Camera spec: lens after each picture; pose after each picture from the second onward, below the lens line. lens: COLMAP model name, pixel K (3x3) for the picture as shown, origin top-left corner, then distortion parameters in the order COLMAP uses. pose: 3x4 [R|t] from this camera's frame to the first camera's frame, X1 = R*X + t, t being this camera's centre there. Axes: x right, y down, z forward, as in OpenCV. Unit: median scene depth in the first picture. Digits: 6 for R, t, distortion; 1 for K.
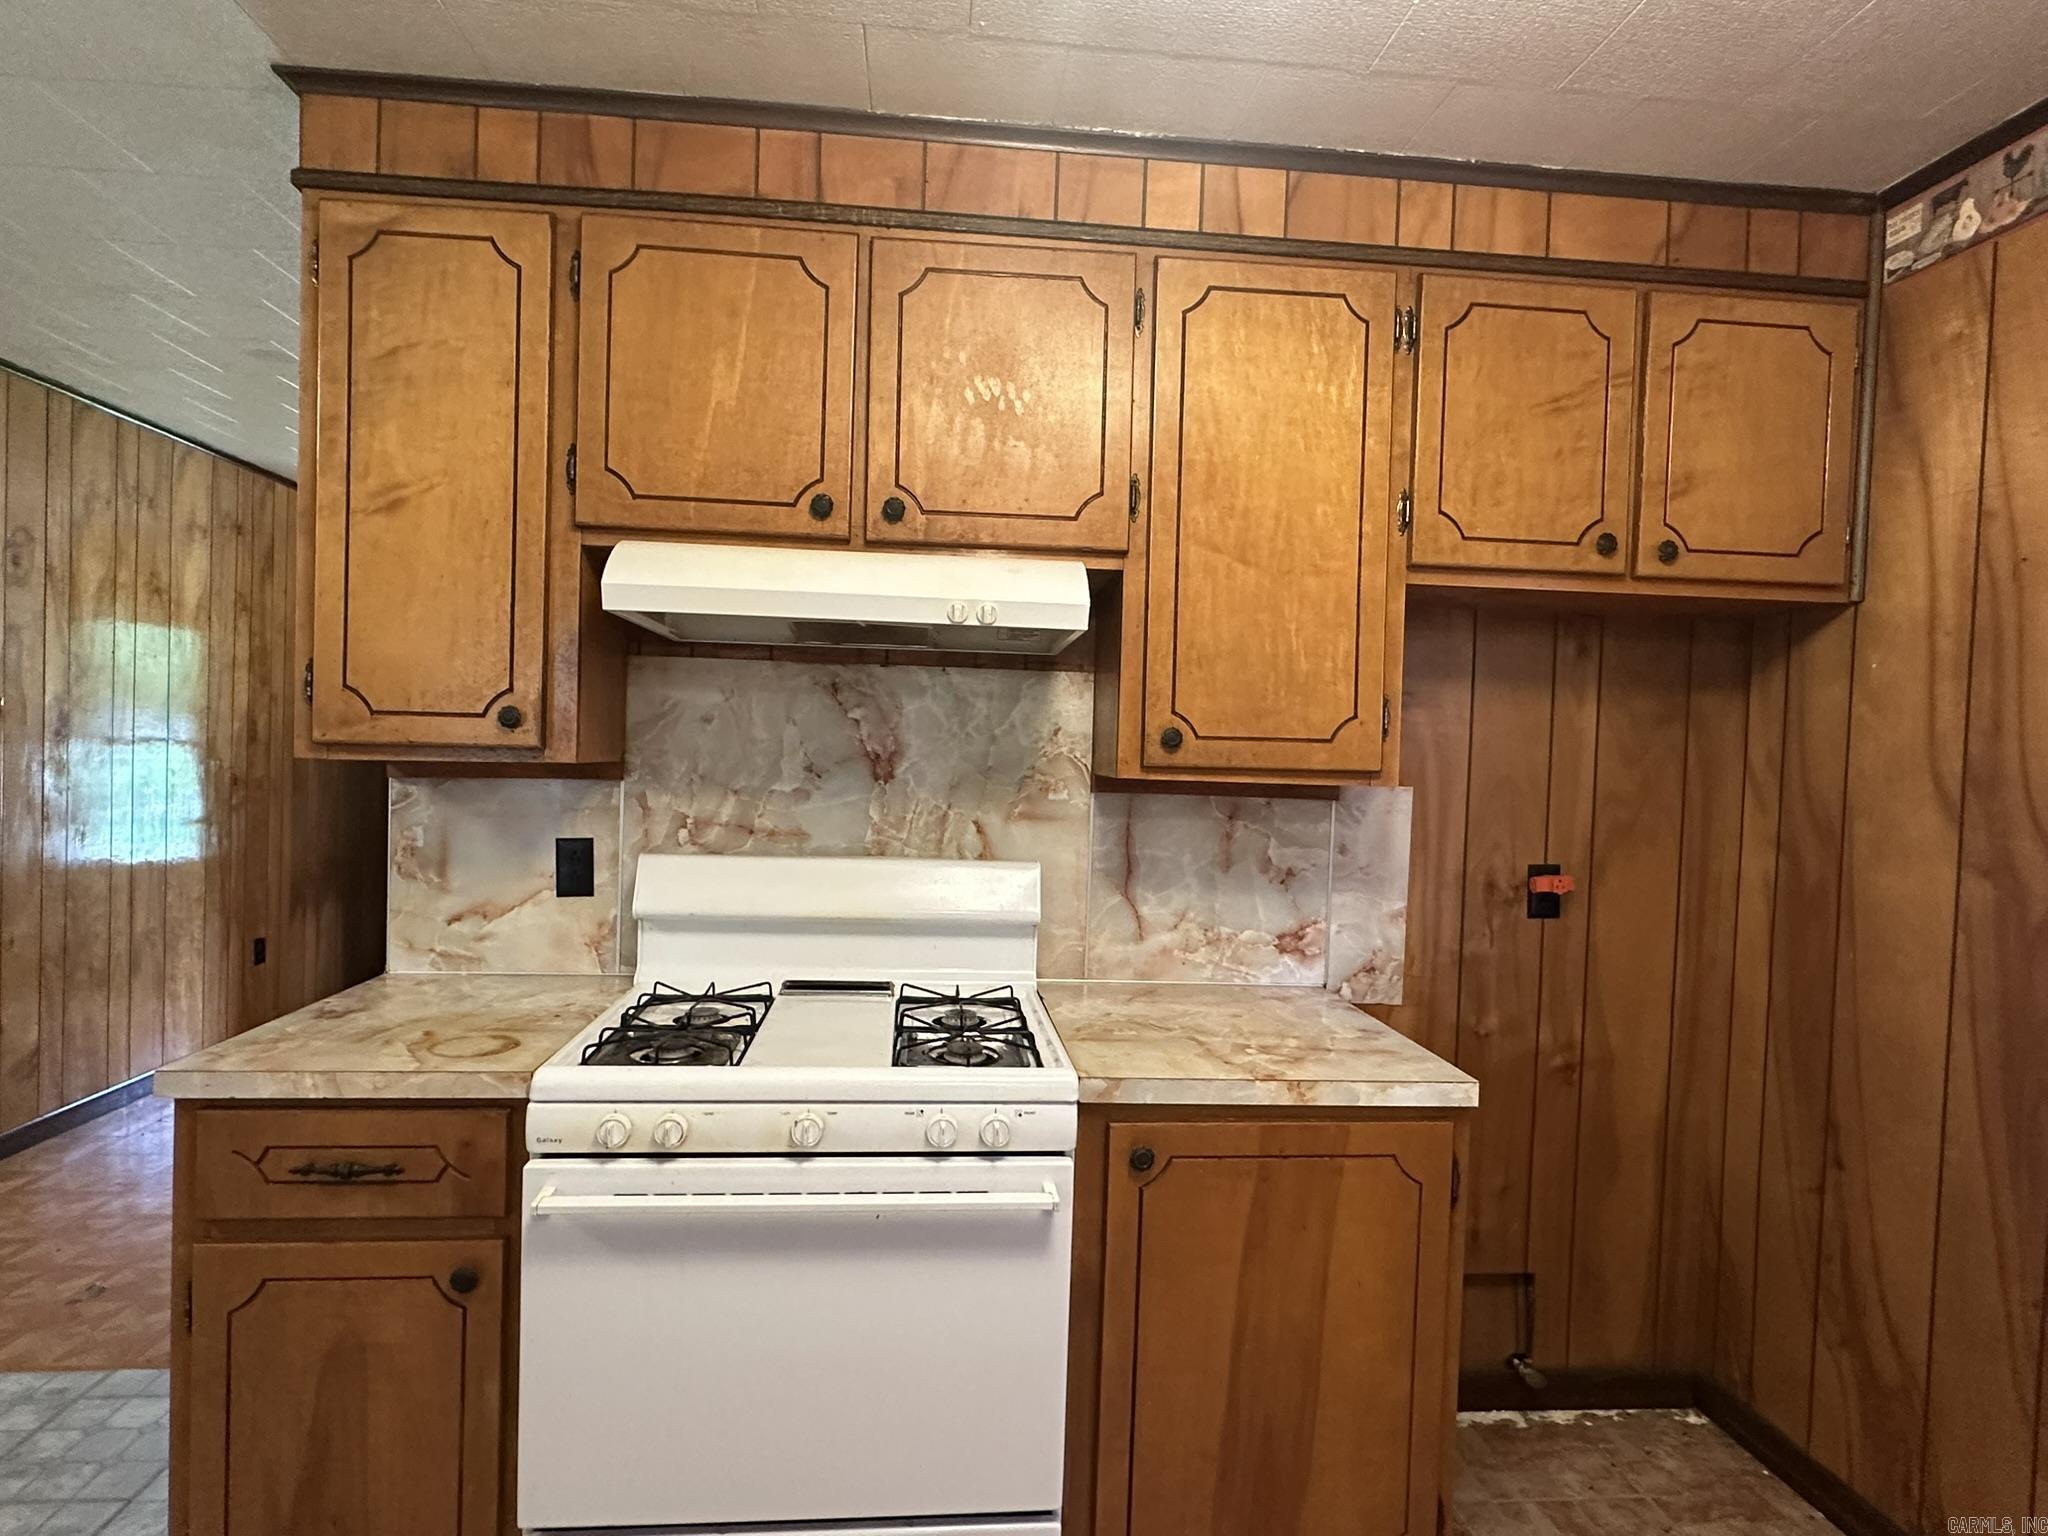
lens RADIAL K [[1094.7, 0, 1024.1], [0, 1094.7, 776.4], [0, 0, 1]] dist [-0.008337, 0.003757]
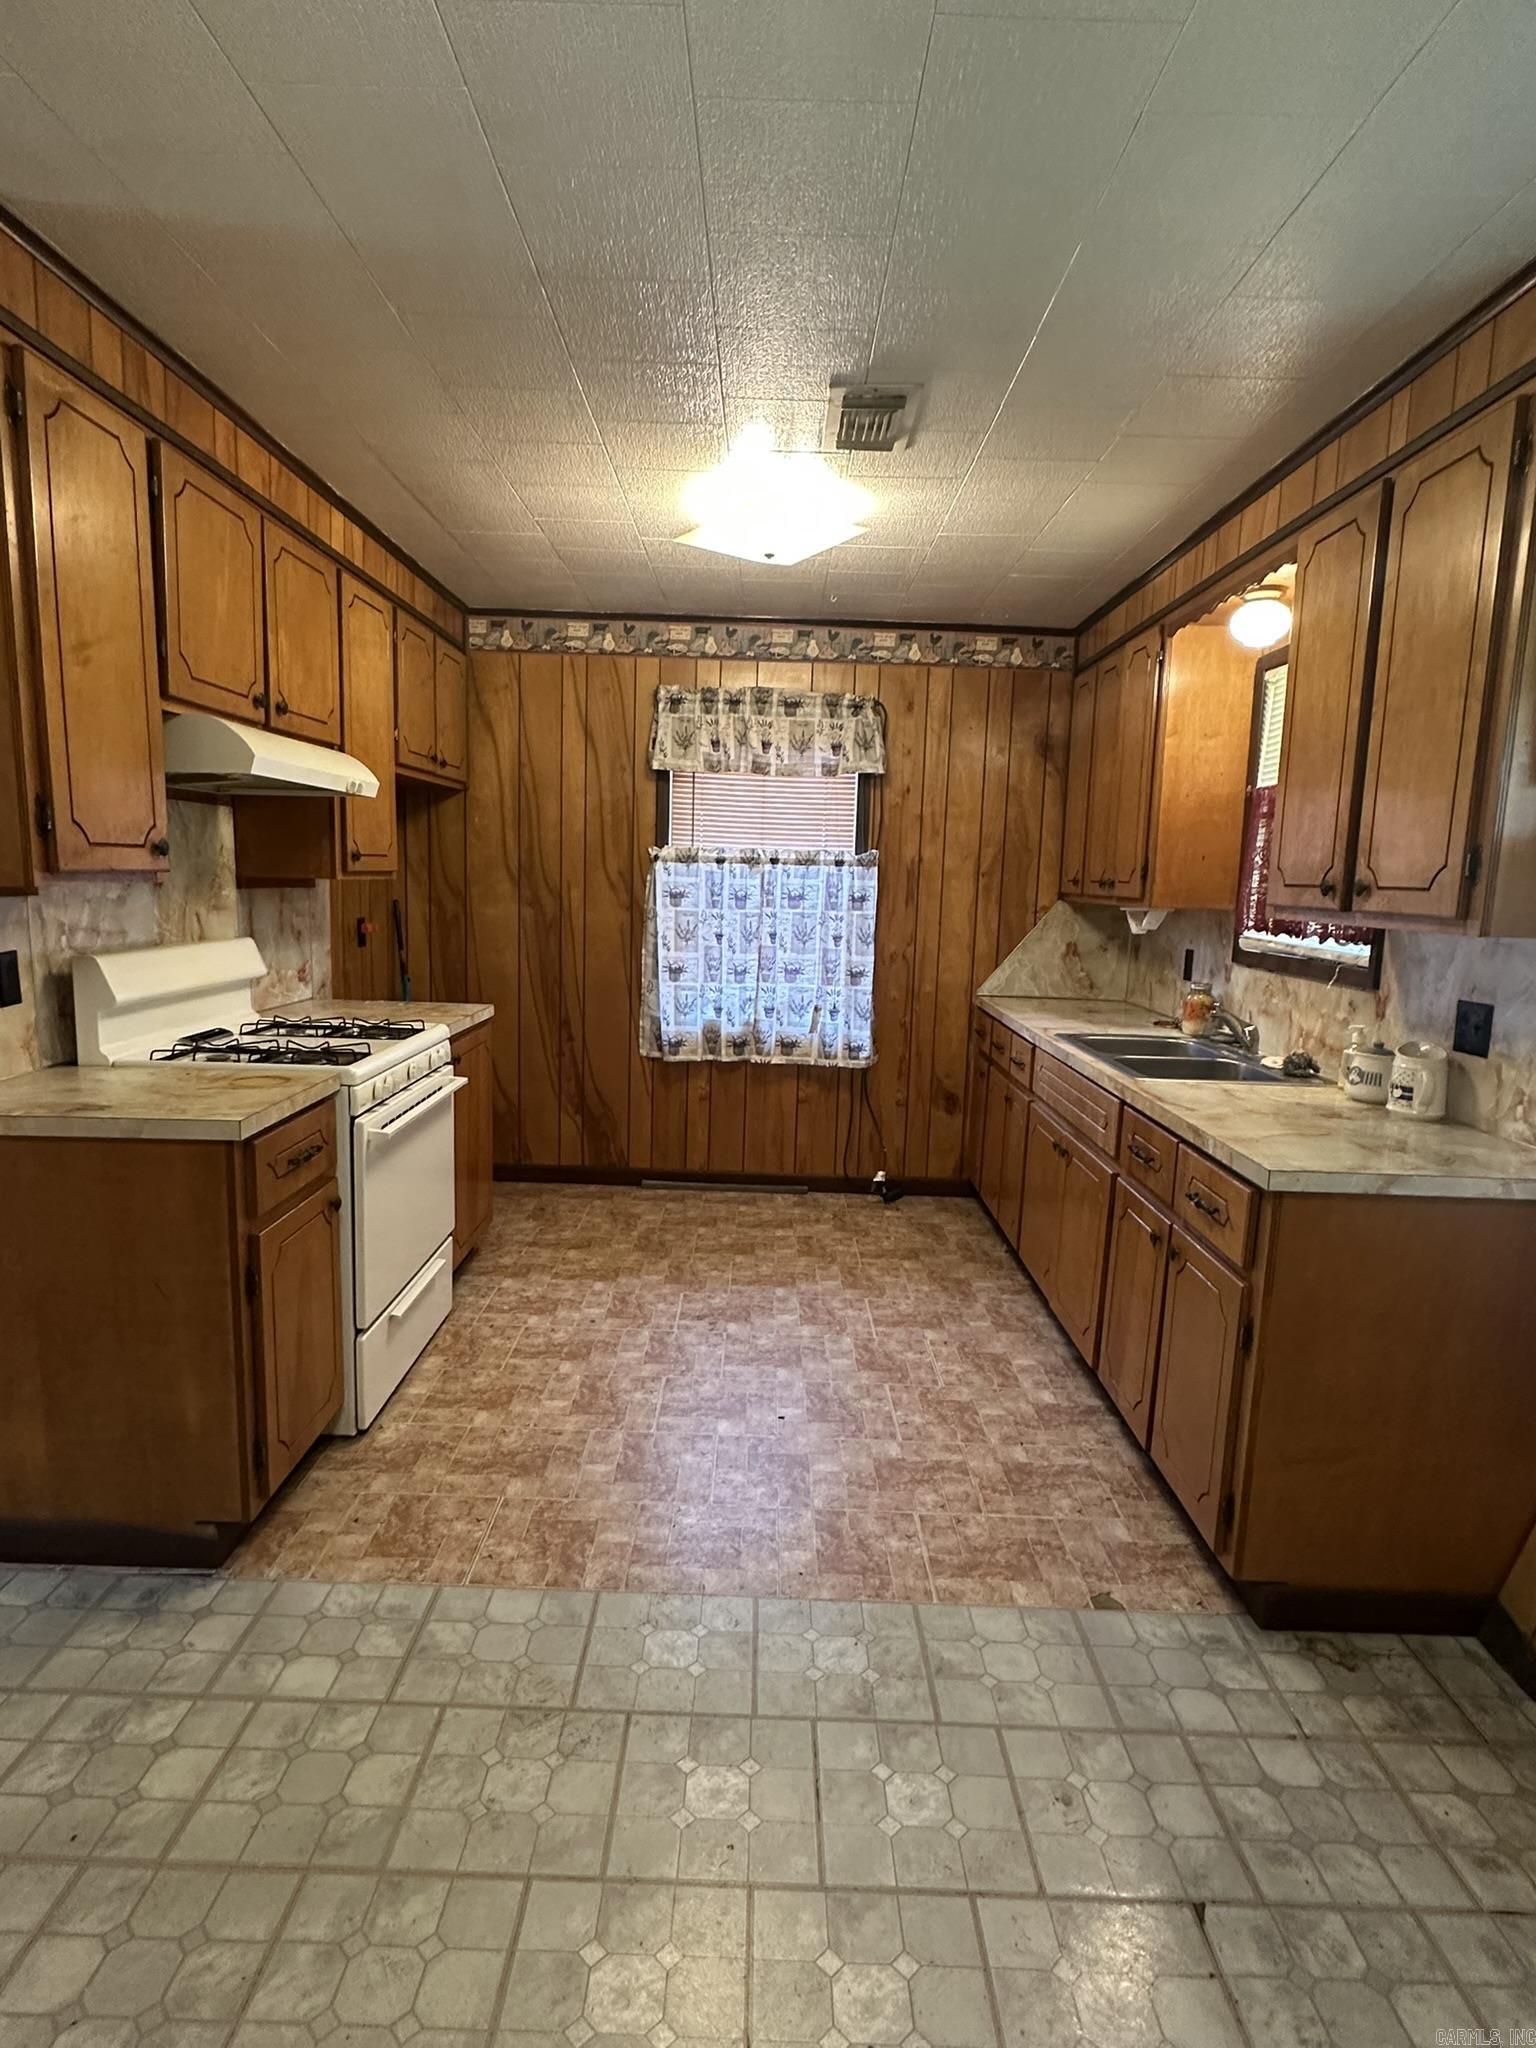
lens RADIAL K [[1094.7, 0, 770.9], [0, 1094.7, 1010.8], [0, 0, 1]] dist [-0.008337, 0.003757]
pose [[0.089879, -0.152211, 0.984253, -1.559442], [-0.003405, 0.988200, 0.153132, -0.059053], [-0.995947, -0.017114, 0.088301, 0.168278]]
